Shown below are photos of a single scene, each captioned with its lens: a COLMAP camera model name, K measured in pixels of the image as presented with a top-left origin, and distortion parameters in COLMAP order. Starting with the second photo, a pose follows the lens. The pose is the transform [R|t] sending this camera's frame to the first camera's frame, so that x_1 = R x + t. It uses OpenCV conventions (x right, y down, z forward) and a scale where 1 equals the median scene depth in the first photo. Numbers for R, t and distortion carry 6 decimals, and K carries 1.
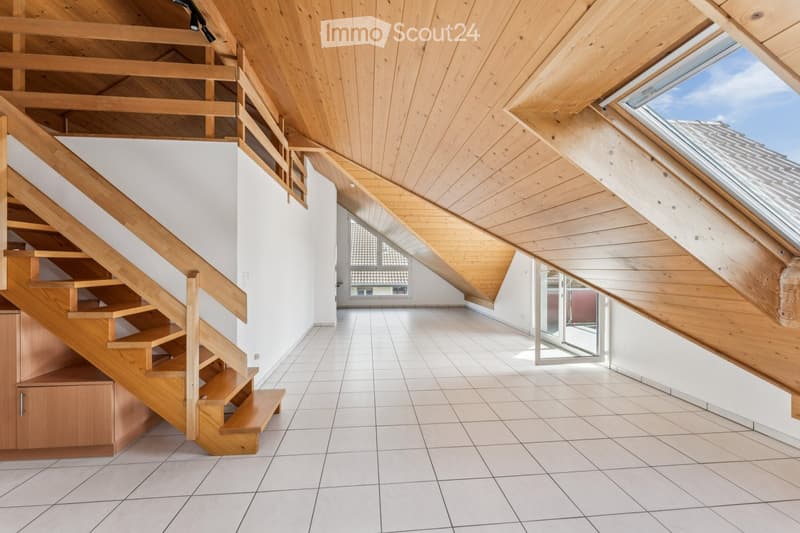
lens RADIAL K [[326.3, 0, 401.0], [0, 326.3, 270.7], [0, 0, 1]] dist [0.000371, -0.000105]
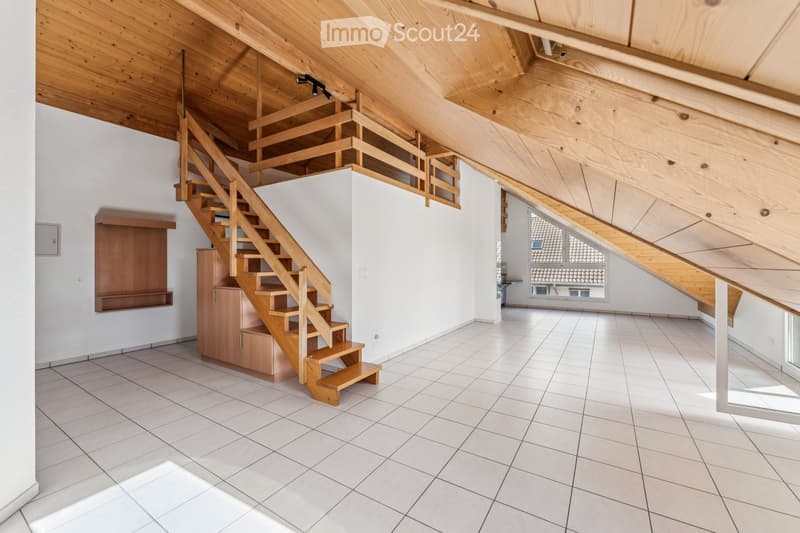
lens RADIAL K [[327.0, 0, 399.6], [0, 327.0, 267.3], [0, 0, 1]] dist [0.001805, -0.000014]
pose [[0.787303, 0.007529, -0.616521, 0.417343], [-0.008745, 0.999961, 0.001045, 0.000025], [0.616505, 0.004569, 0.787338, 0.090396]]
